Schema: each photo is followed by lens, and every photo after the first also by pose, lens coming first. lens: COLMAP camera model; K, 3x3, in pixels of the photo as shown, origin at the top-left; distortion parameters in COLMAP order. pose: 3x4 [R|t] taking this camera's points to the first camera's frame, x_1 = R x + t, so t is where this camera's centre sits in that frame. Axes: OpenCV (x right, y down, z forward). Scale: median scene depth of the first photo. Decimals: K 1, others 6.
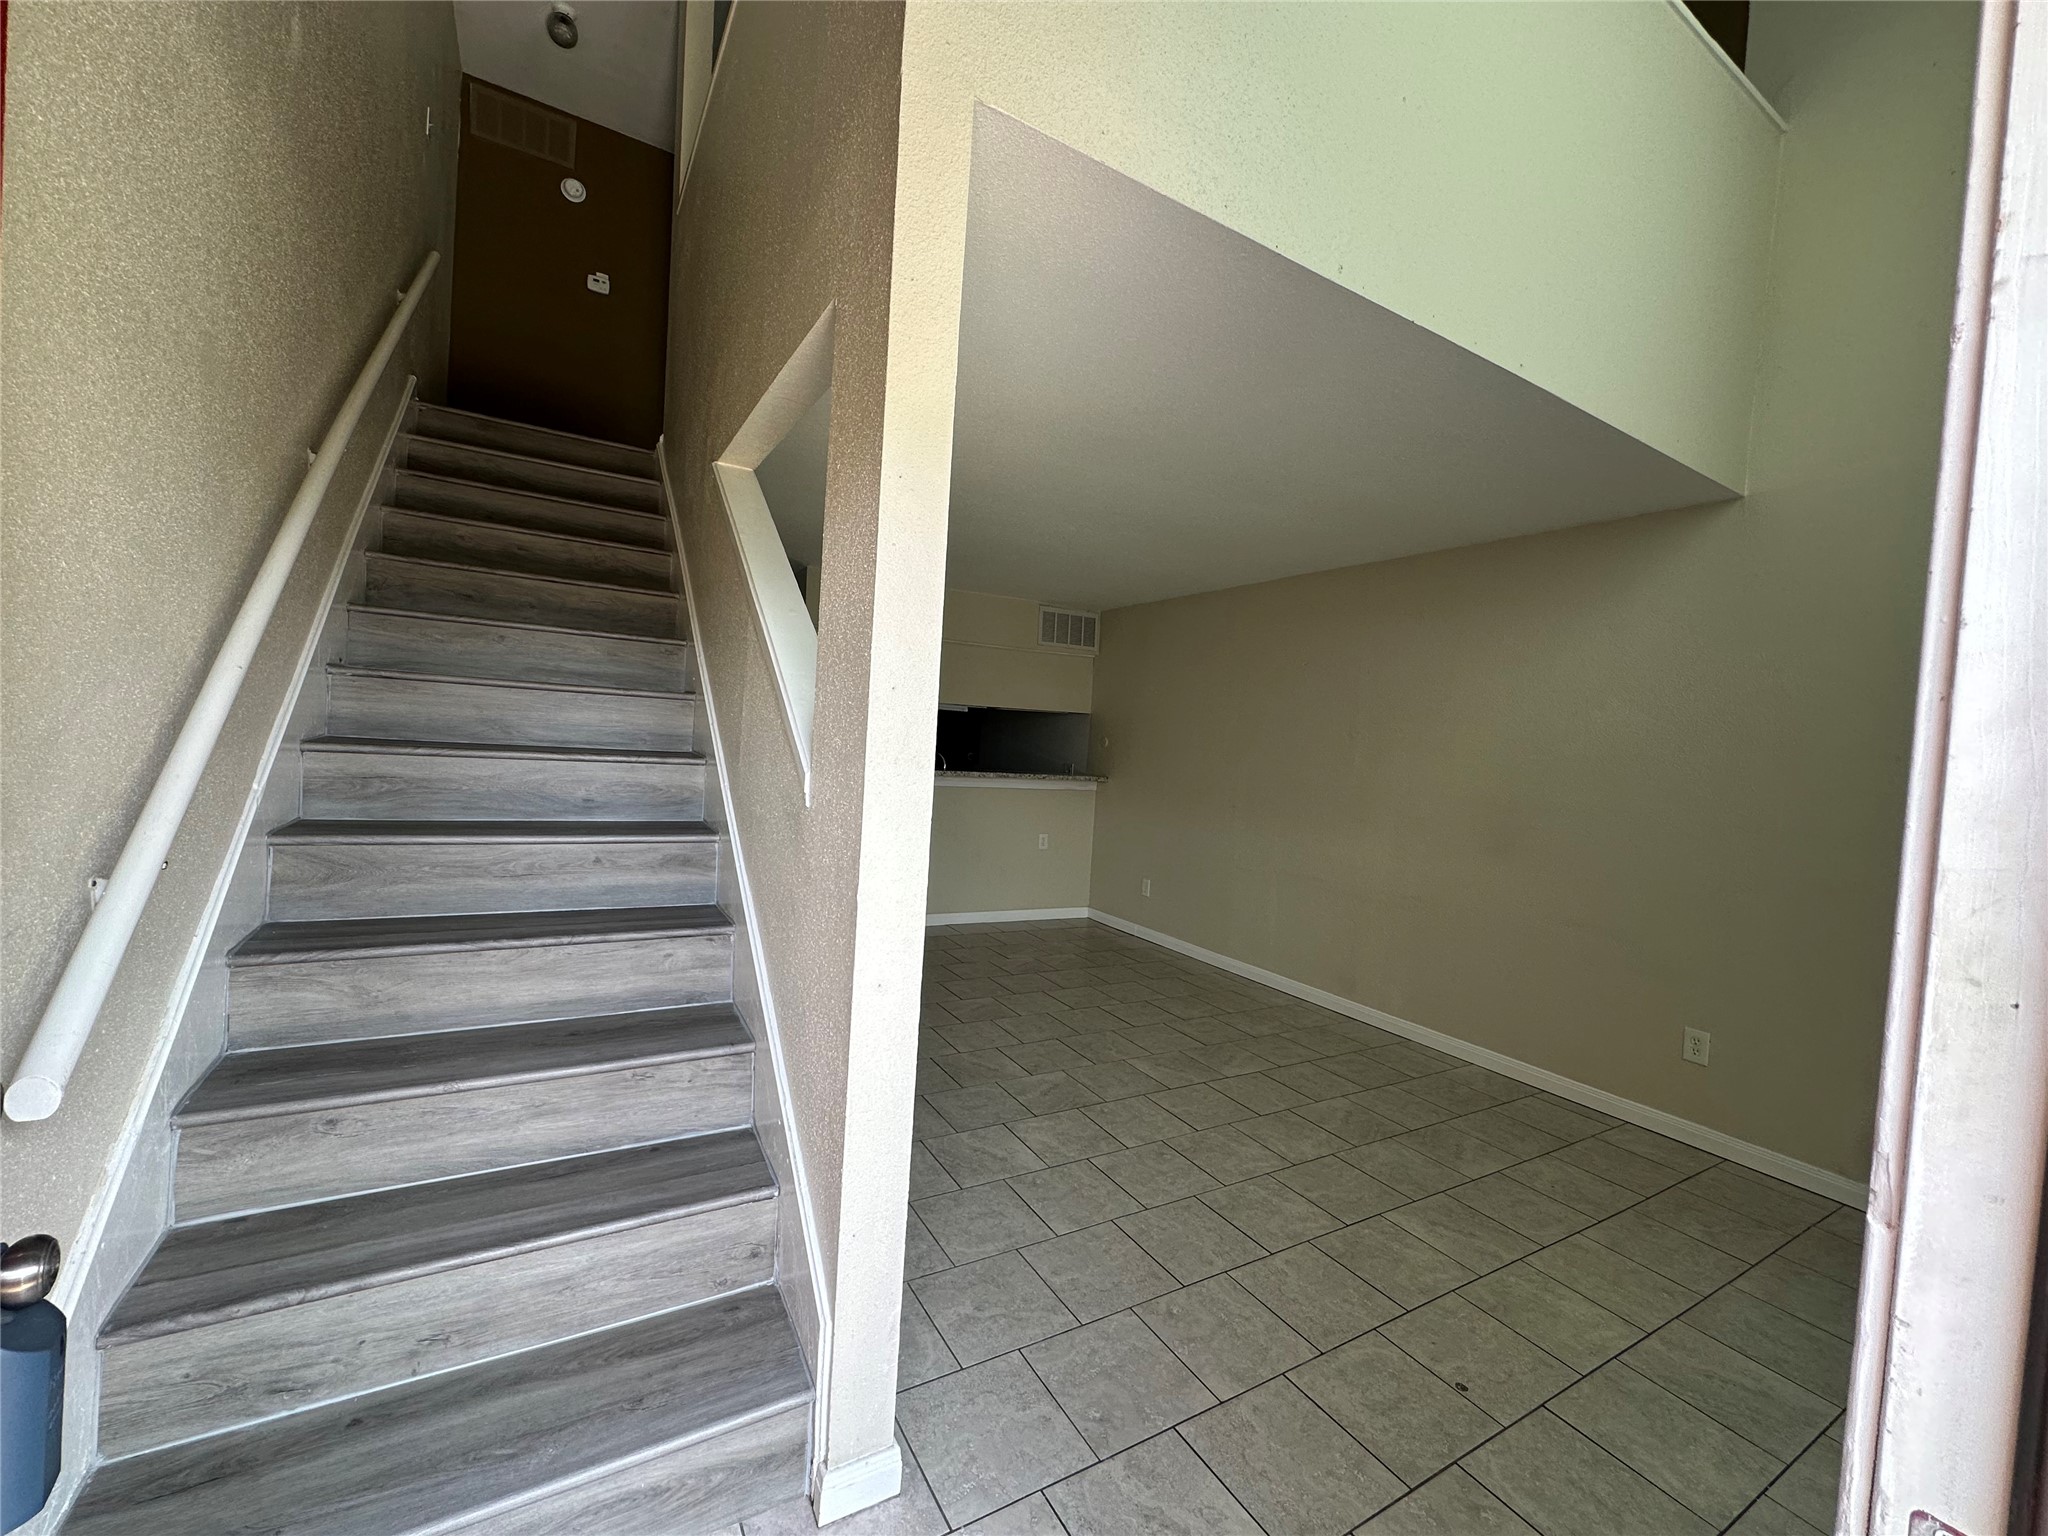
lens RADIAL K [[818.2, 0, 1021.1], [0, 818.2, 765.5], [0, 0, 1]] dist [-0.003388, 0.000418]
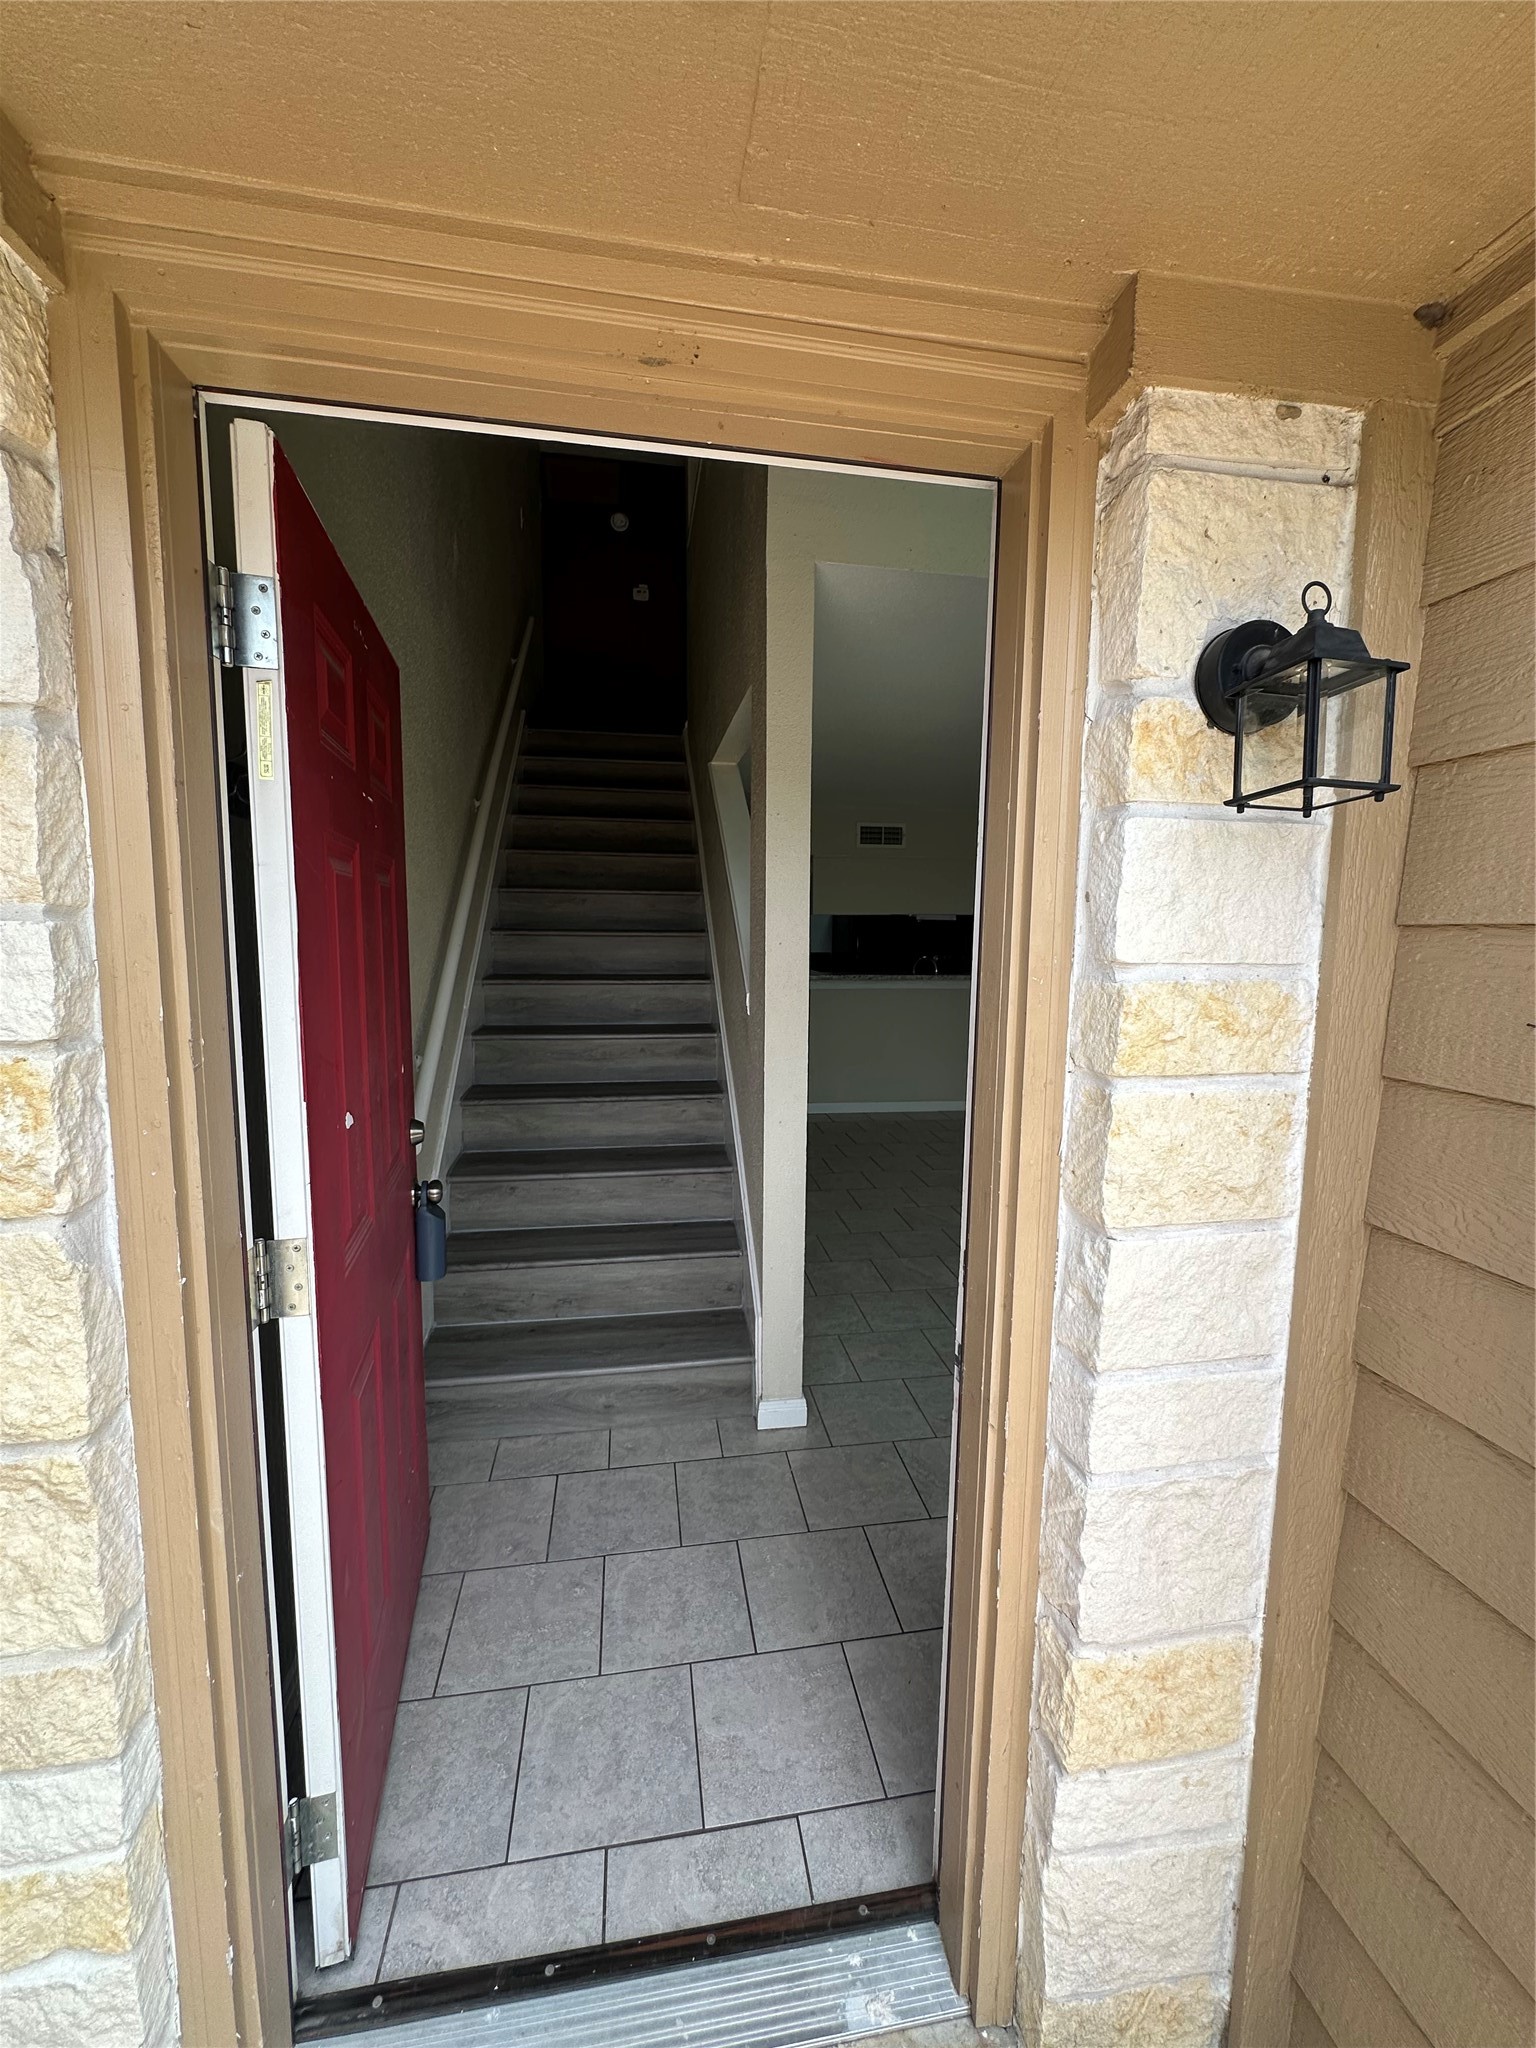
lens RADIAL K [[818.2, 0, 774.2], [0, 818.2, 1019.8], [0, 0, 1]] dist [-0.003388, 0.000418]
pose [[0.935958, -0.011563, -0.351922, 0.295751], [0.036089, 0.997347, 0.063211, -0.033435], [0.350258, -0.071863, 0.933892, -0.399903]]
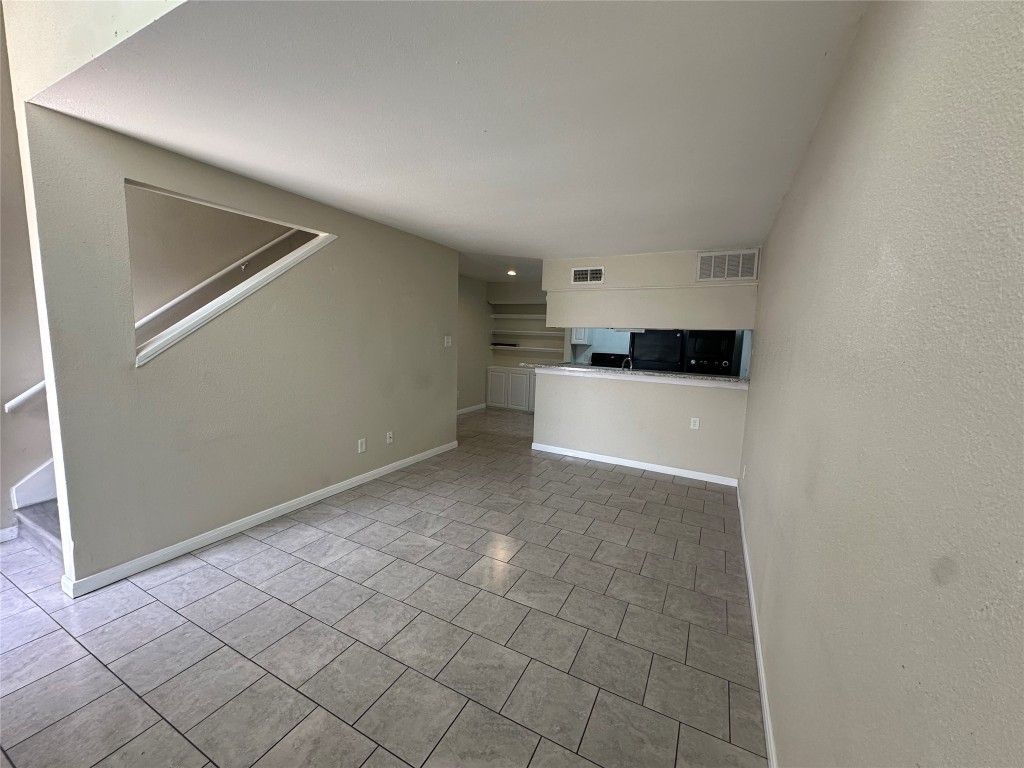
lens RADIAL K [[409.1, 0, 510.5], [0, 409.1, 382.7], [0, 0, 1]] dist [-0.003388, 0.000418]
pose [[0.539997, 0.055385, -0.839843, 1.453189], [-0.029594, 0.998465, 0.046818, 0.001469], [0.841147, -0.000427, 0.540807, 1.178716]]
